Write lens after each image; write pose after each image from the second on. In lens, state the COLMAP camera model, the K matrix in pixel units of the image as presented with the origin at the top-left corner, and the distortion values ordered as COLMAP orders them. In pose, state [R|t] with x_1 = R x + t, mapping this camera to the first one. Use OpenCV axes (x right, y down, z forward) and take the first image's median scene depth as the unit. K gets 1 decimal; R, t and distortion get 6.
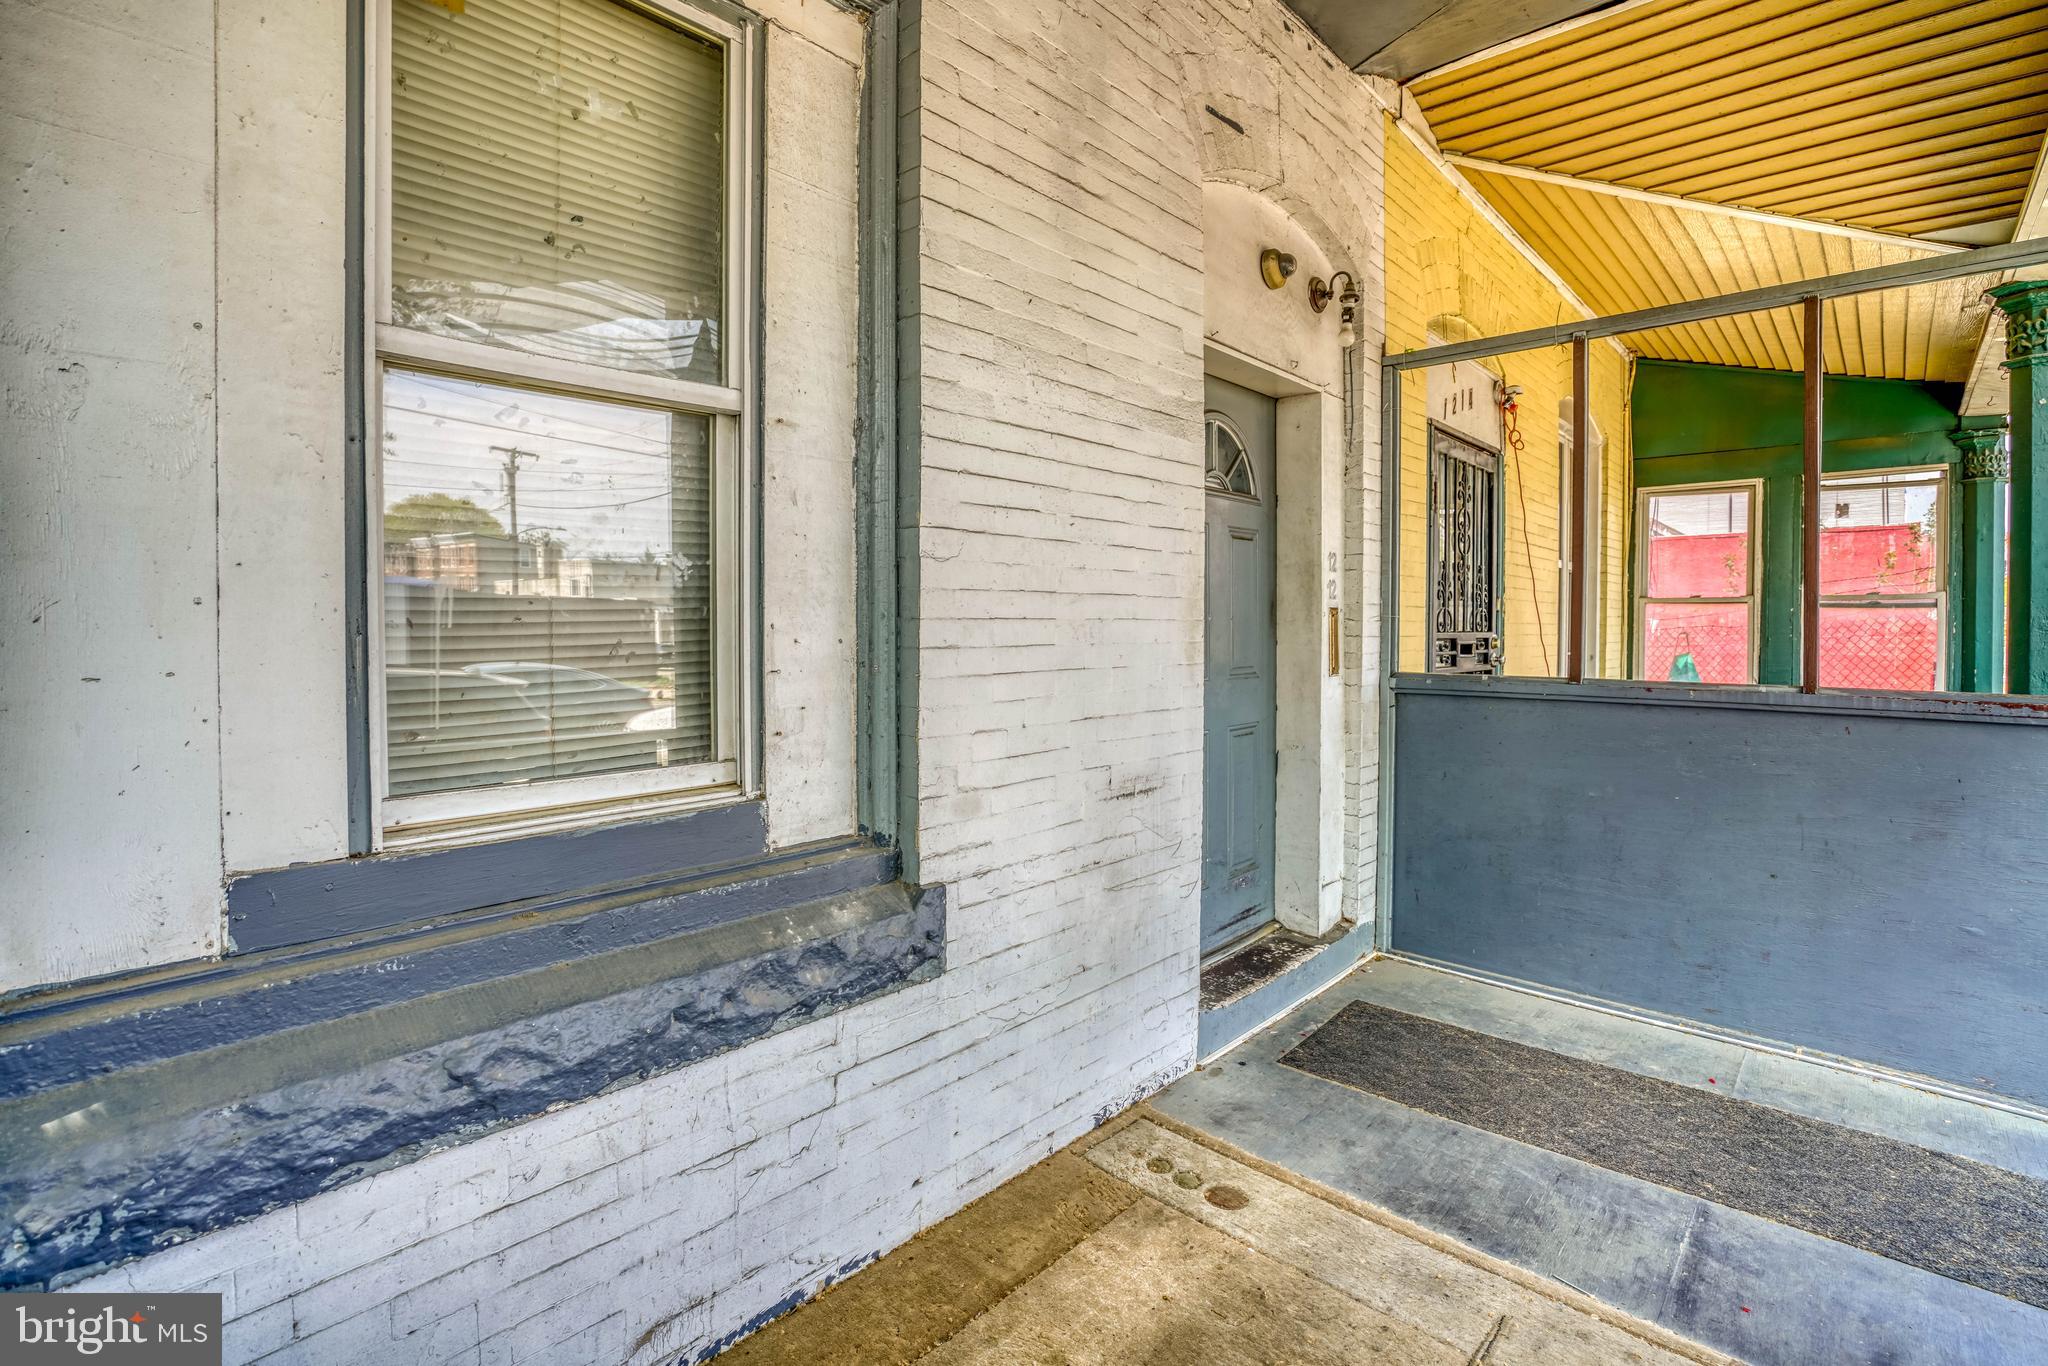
lens RADIAL K [[935.5, 0, 1023.0], [0, 935.5, 642.9], [0, 0, 1]] dist [-0.040297, 0.000122]
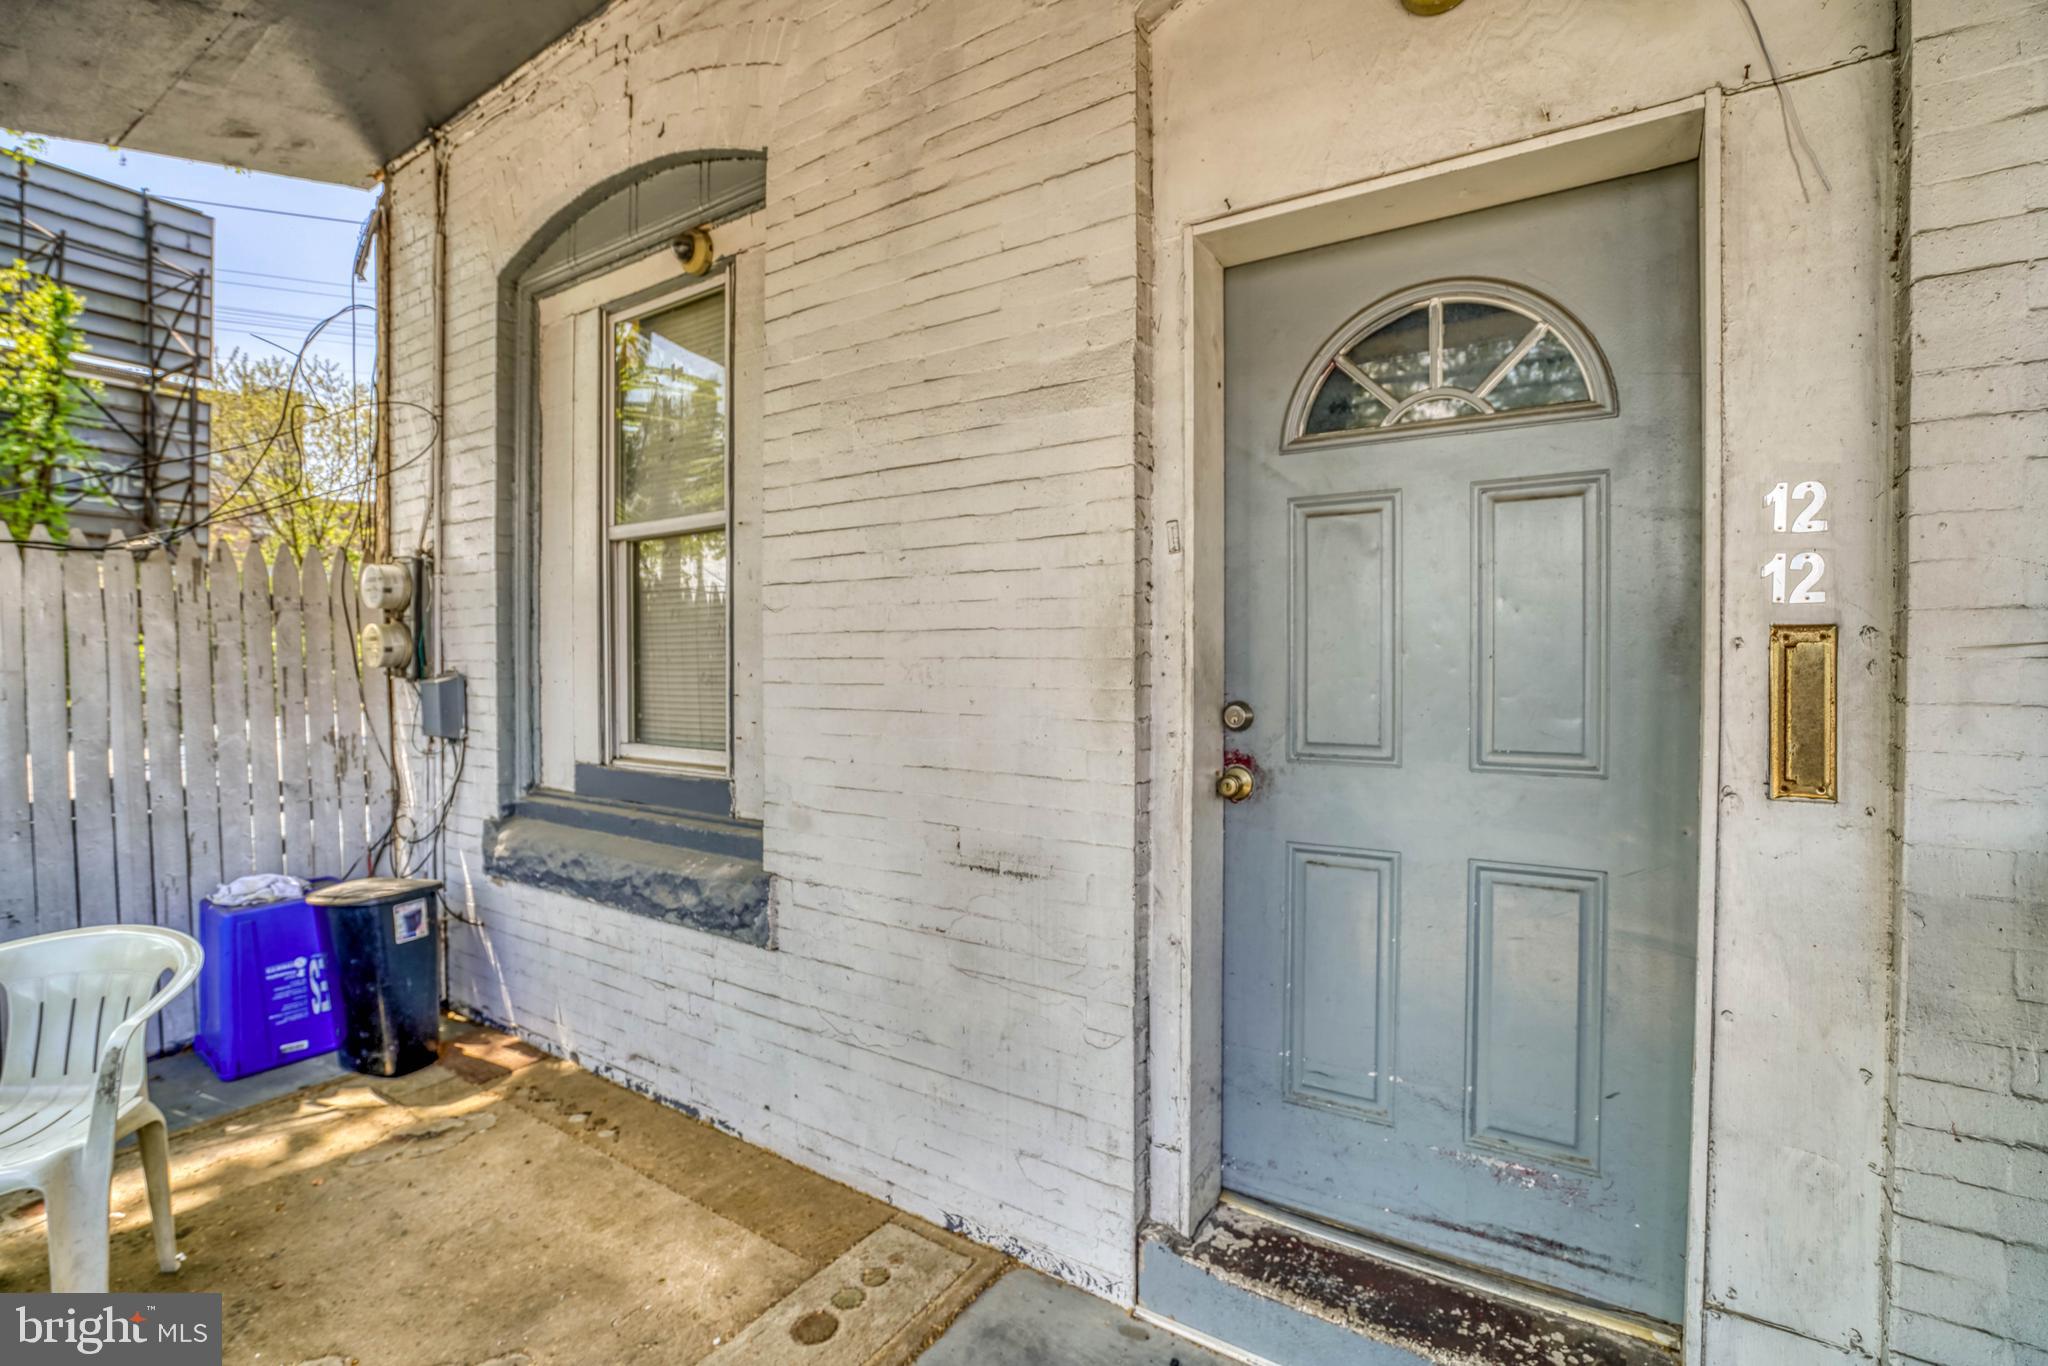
lens RADIAL K [[938.1, 0, 1024.0], [0, 938.1, 683.0], [0, 0, 1]] dist [-0.040564, 0.000259]
pose [[0.169239, 0.018379, -0.985404, 1.012252], [-0.025219, 0.999579, 0.014313, -0.017017], [0.985252, 0.022428, 0.169632, 0.960471]]
